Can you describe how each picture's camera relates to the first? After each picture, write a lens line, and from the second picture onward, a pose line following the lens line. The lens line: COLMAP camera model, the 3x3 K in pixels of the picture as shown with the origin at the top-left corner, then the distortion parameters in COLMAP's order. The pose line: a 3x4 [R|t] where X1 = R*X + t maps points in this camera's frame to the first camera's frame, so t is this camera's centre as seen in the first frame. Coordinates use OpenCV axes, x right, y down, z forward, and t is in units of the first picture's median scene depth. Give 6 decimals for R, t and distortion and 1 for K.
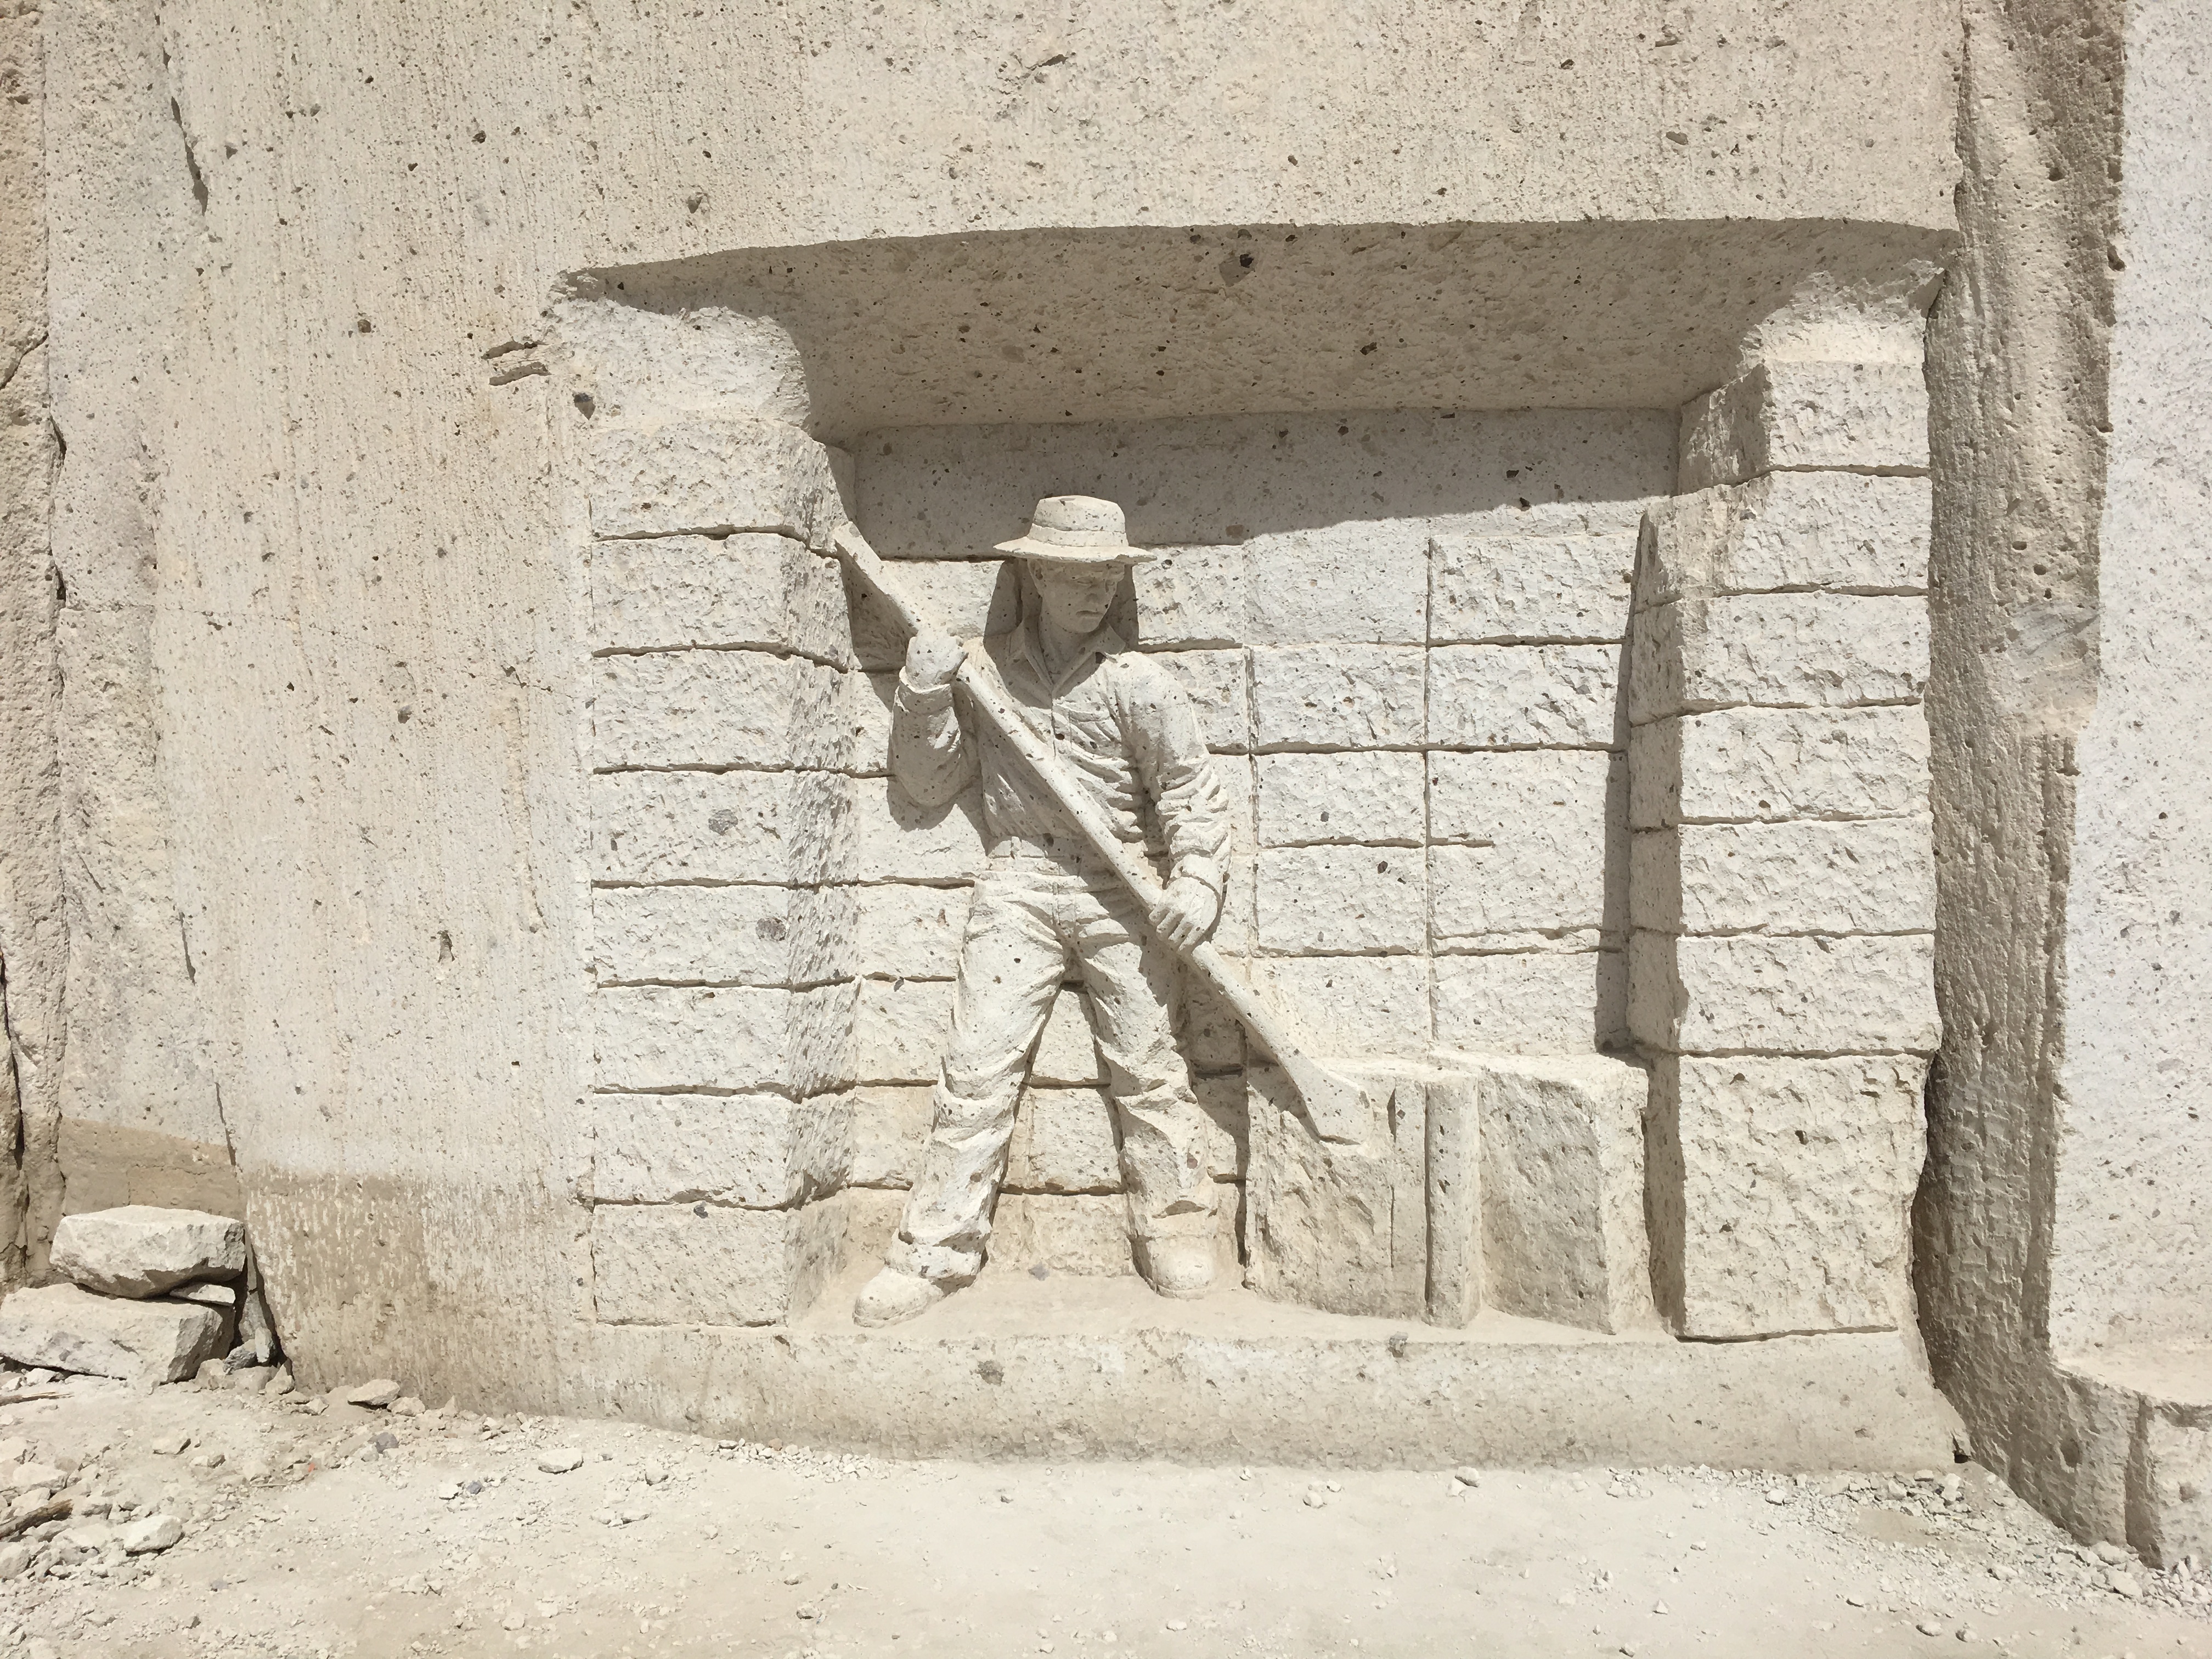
lens RADIAL K [[1903.8, 0, 1101.0], [0, 1903.8, 822.3], [0, 0, 1]] dist [0.056583, -0.103468]
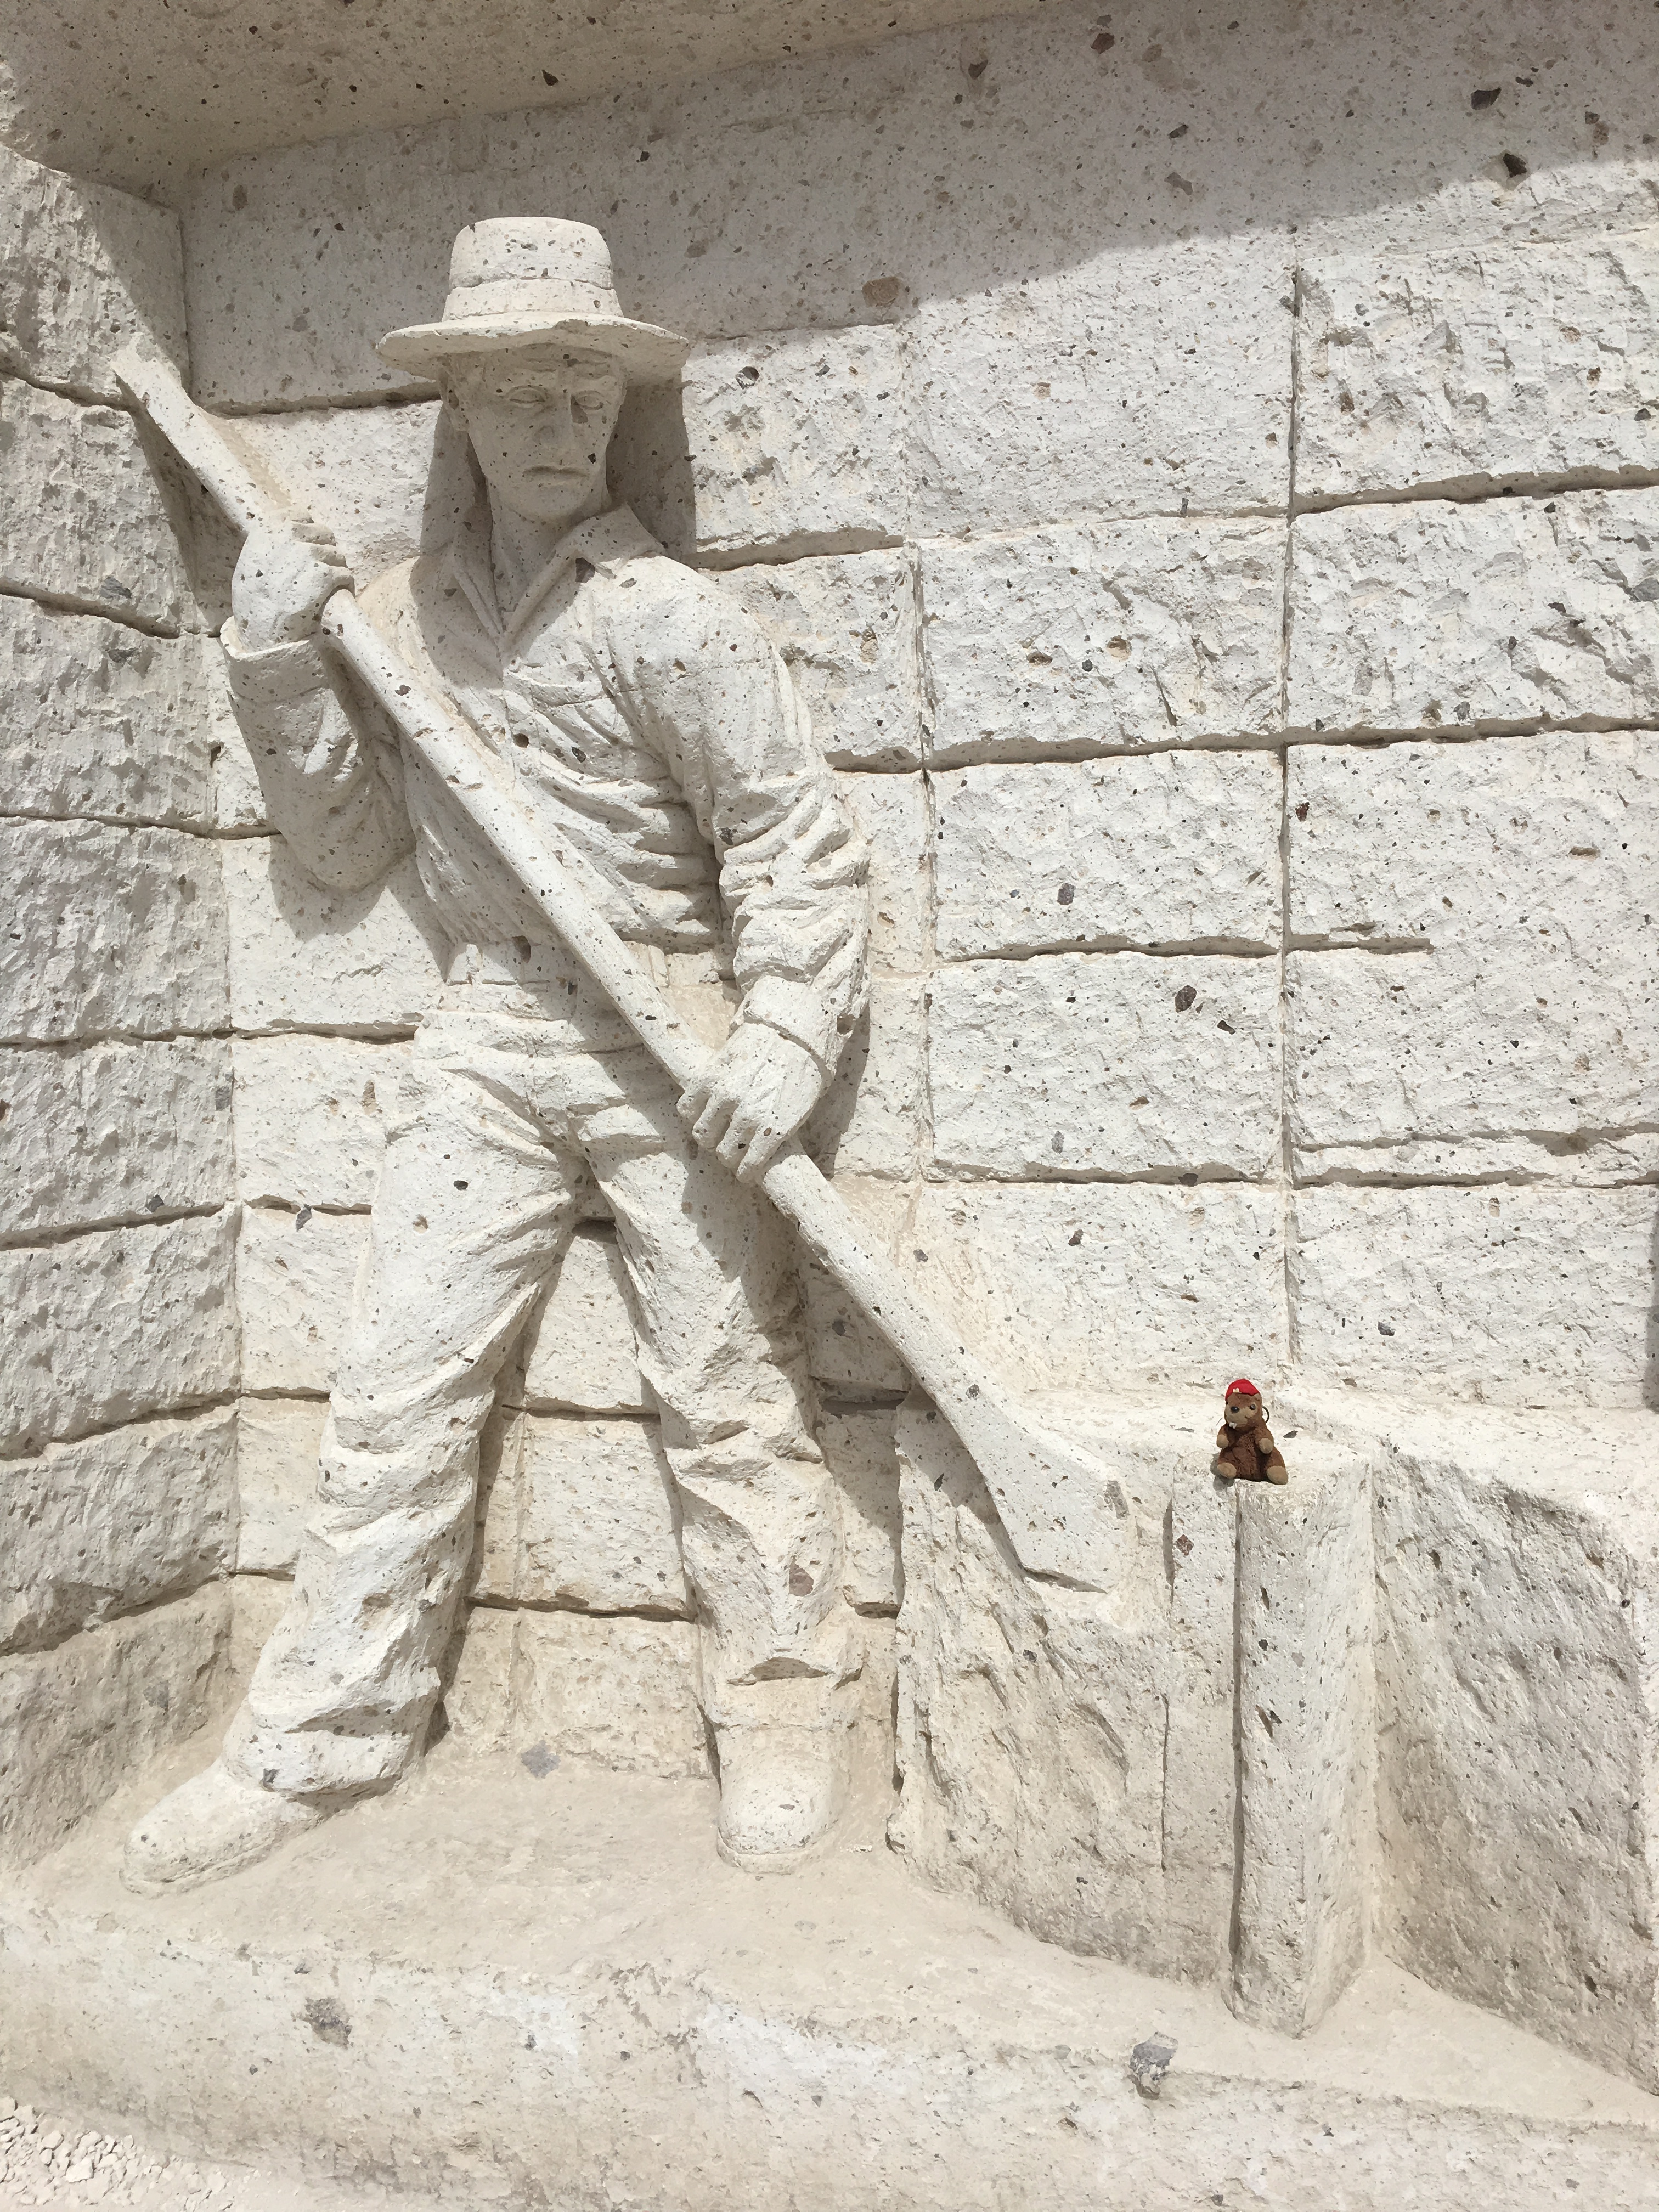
lens RADIAL K [[1903.8, 0, 811.7], [0, 1903.8, 1106.3], [0, 0, 1]] dist [0.056583, -0.103468]
pose [[0.979084, 0.004763, -0.203401, 0.154437], [0.012532, 0.996416, 0.083658, 0.009512], [0.203070, -0.084457, 0.975515, 0.520753]]
